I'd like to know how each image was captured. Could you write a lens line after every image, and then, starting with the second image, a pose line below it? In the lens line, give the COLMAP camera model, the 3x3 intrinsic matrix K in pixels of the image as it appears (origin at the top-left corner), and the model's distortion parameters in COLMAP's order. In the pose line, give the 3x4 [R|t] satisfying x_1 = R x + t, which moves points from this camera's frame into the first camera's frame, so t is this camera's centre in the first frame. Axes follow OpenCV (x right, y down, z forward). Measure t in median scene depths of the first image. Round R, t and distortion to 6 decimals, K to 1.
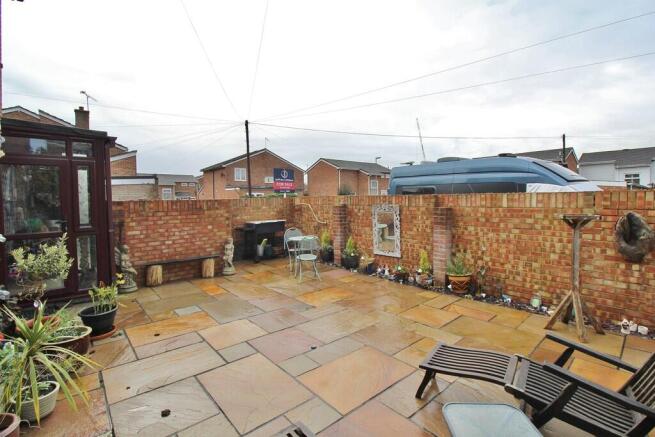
lens RADIAL K [[301.9, 0, 330.9], [0, 301.9, 217.1], [0, 0, 1]] dist [-0.000877, 0.000190]
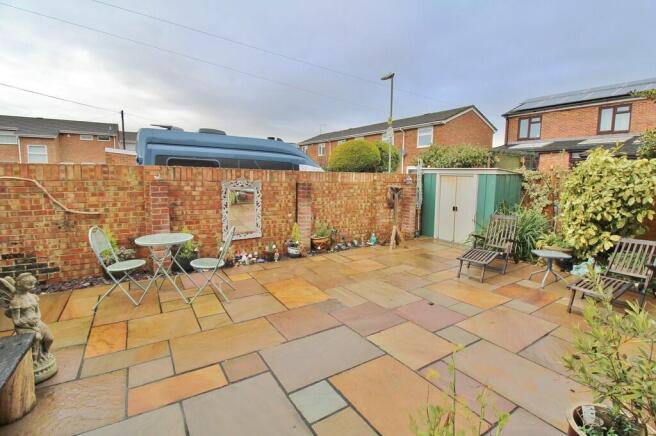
lens RADIAL K [[302.4, 0, 331.4], [0, 302.4, 216.6], [0, 0, 1]] dist [-0.000877, 0.000190]
pose [[0.144233, -0.115636, 0.982764, -0.707020], [0.040308, 0.993011, 0.110926, -0.025936], [-0.988722, 0.023614, 0.147886, 0.697680]]
